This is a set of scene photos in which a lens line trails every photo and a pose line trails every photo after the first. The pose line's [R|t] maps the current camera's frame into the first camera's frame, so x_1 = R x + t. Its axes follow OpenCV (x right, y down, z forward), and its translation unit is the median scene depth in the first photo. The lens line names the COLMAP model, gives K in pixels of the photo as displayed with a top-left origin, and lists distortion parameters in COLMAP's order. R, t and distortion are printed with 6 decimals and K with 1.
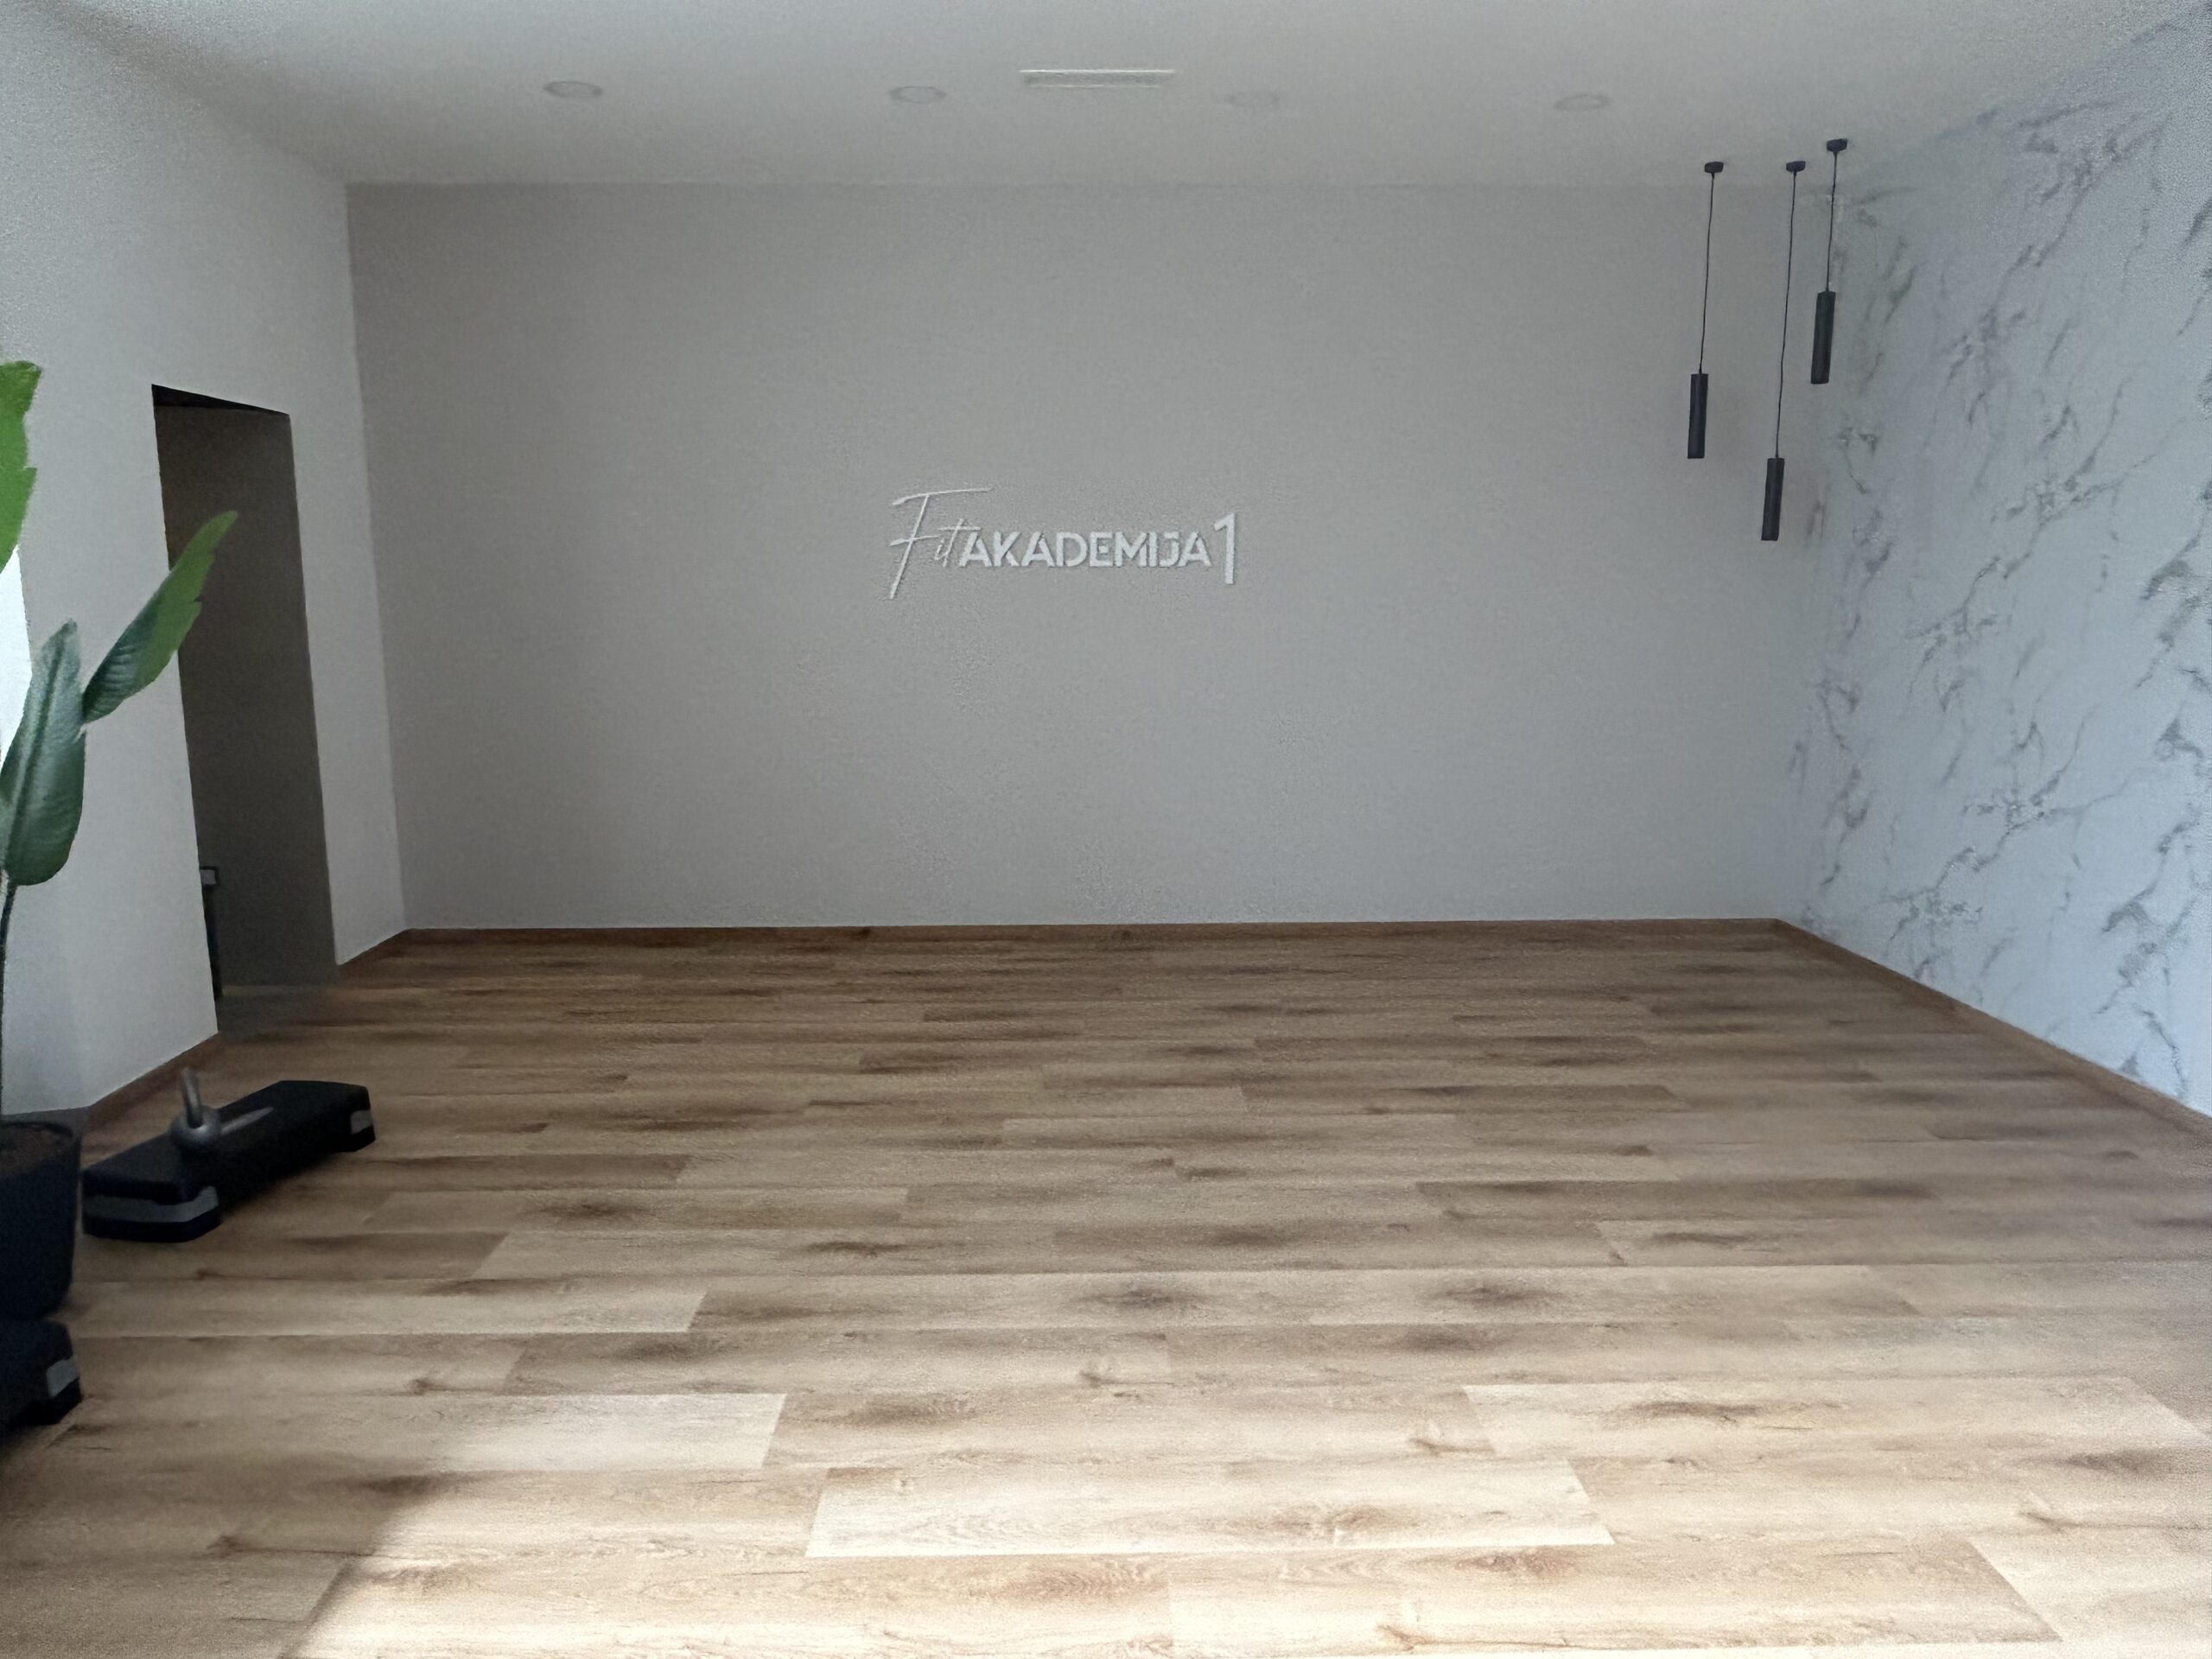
lens RADIAL K [[1475.8, 0, 1107.1], [0, 1475.8, 840.1], [0, 0, 1]] dist [0.005607, -0.010004]
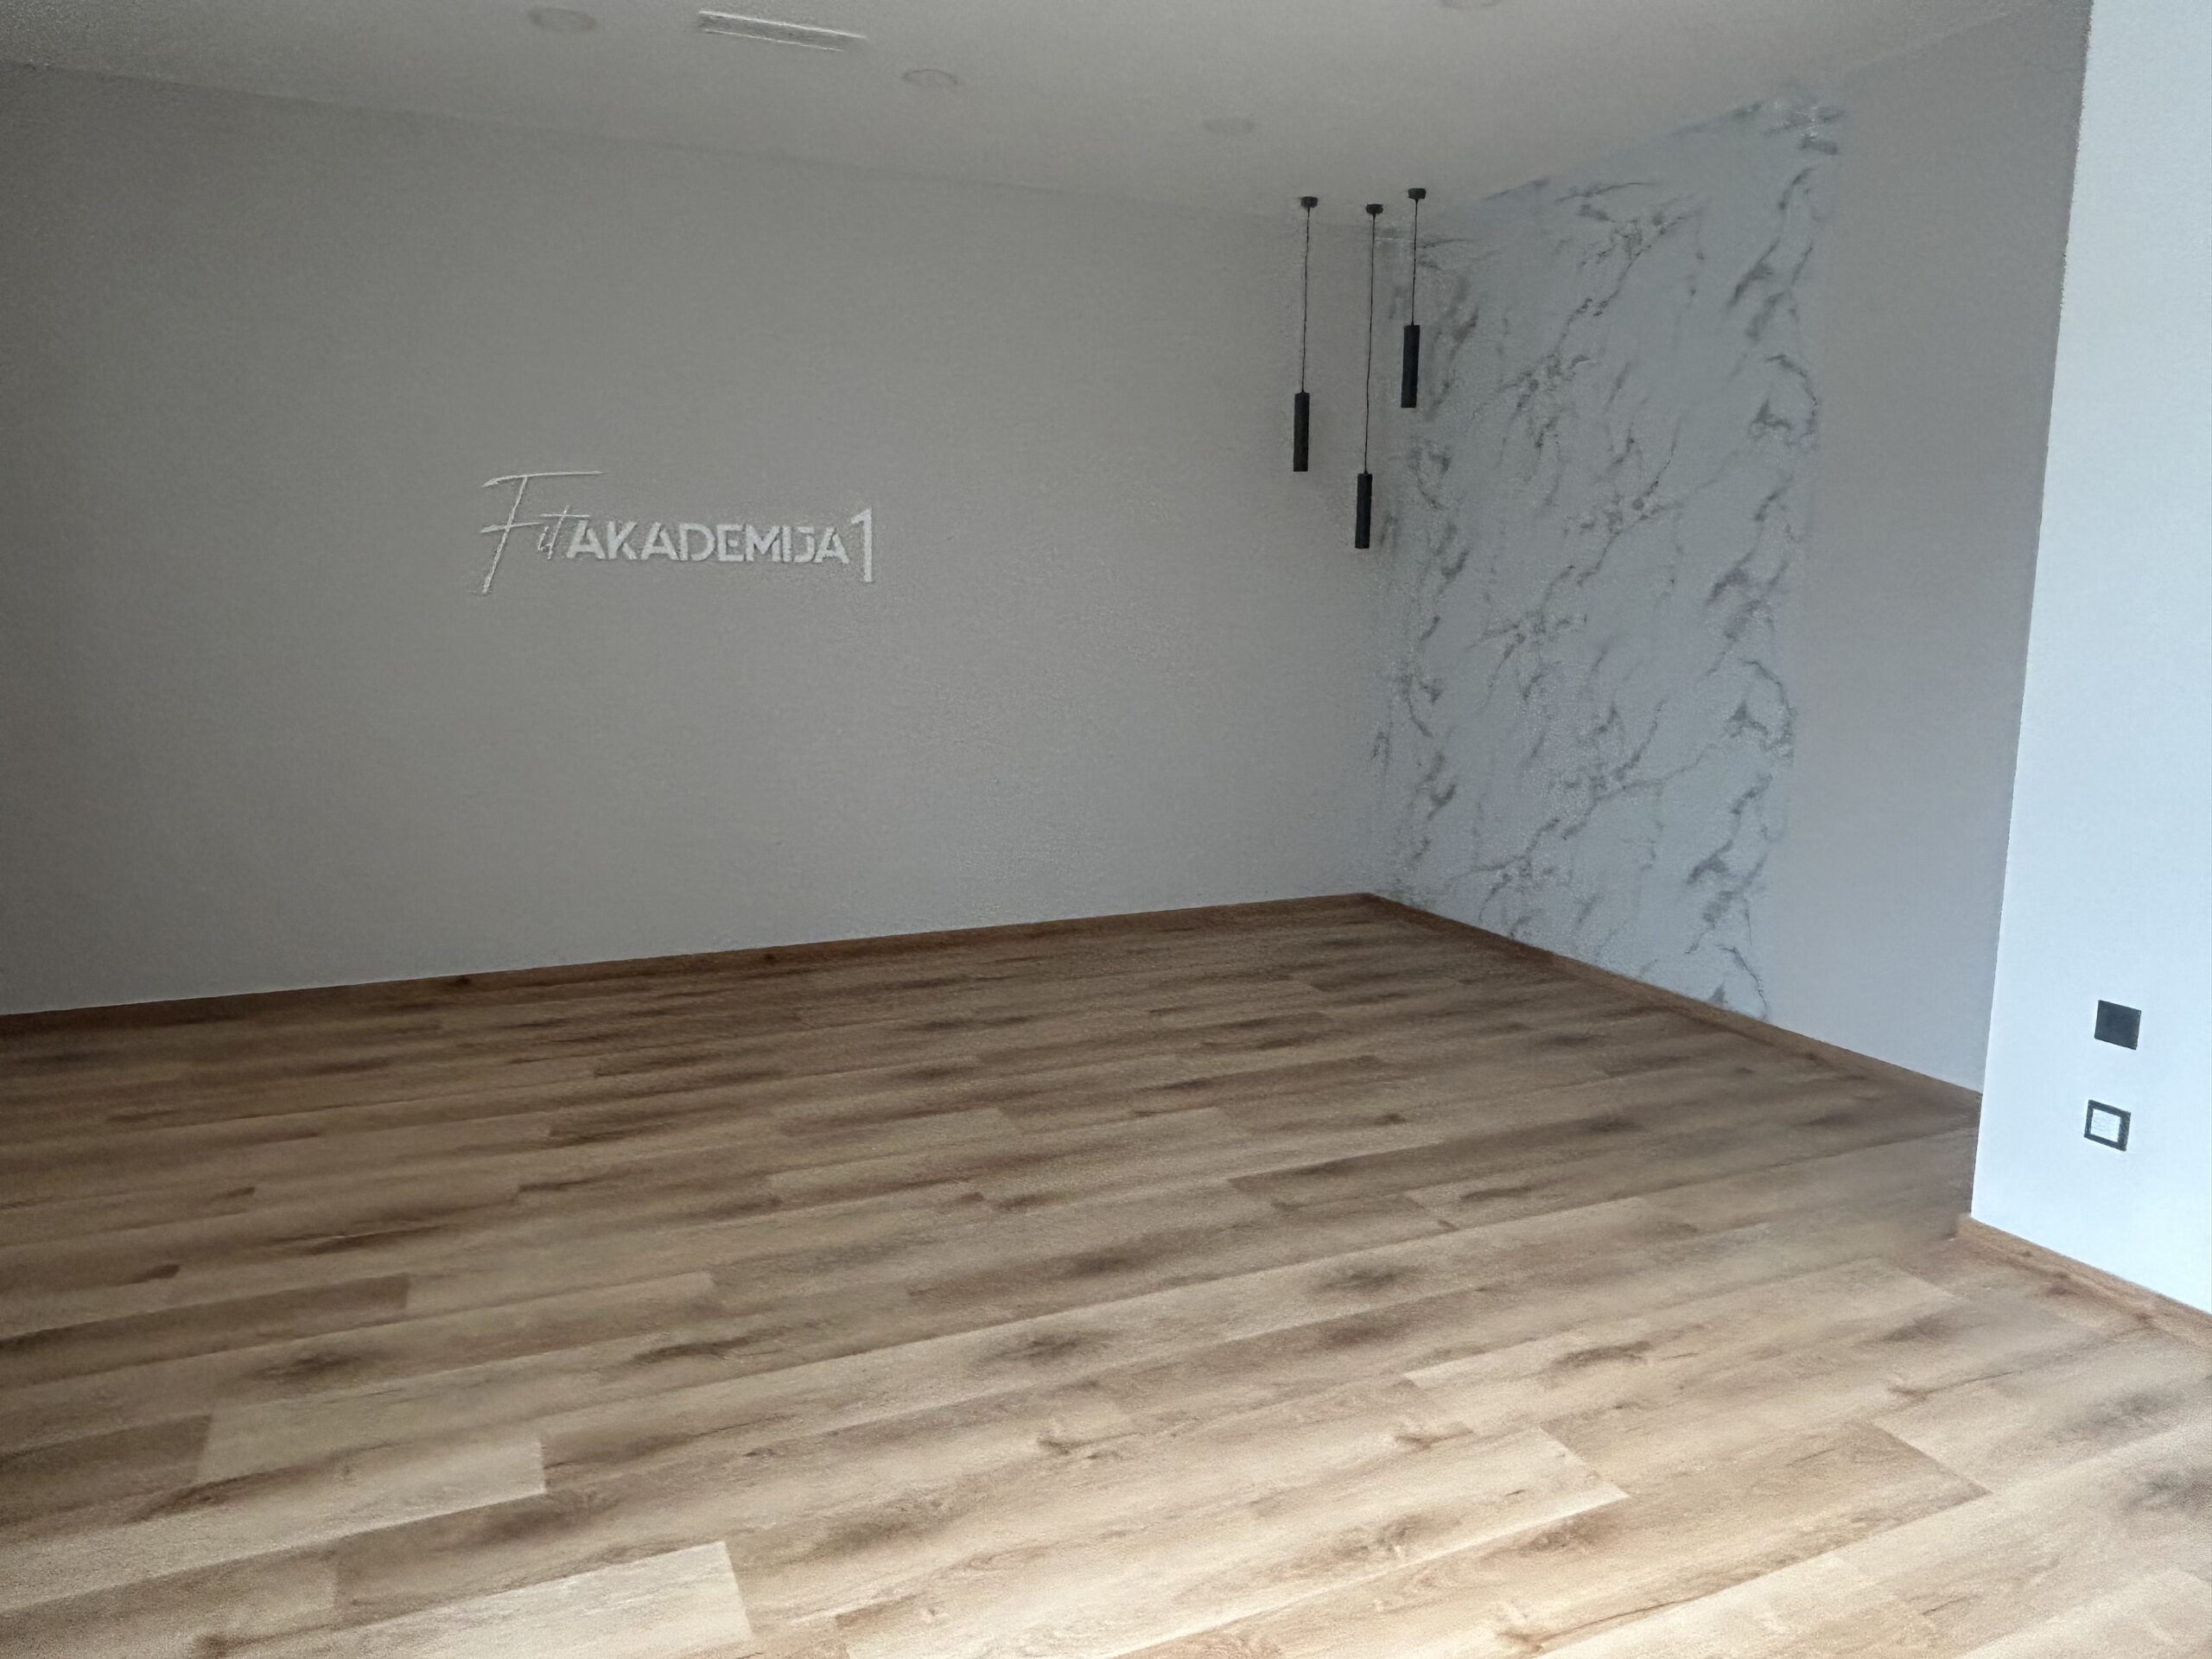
lens RADIAL K [[1475.8, 0, 1108.0], [0, 1475.8, 818.4], [0, 0, 1]] dist [0.005607, -0.010004]
pose [[0.923005, -0.049846, 0.381546, -0.213573], [0.056023, 0.998417, -0.005090, -0.010816], [-0.380688, 0.026074, 0.924336, 0.091952]]
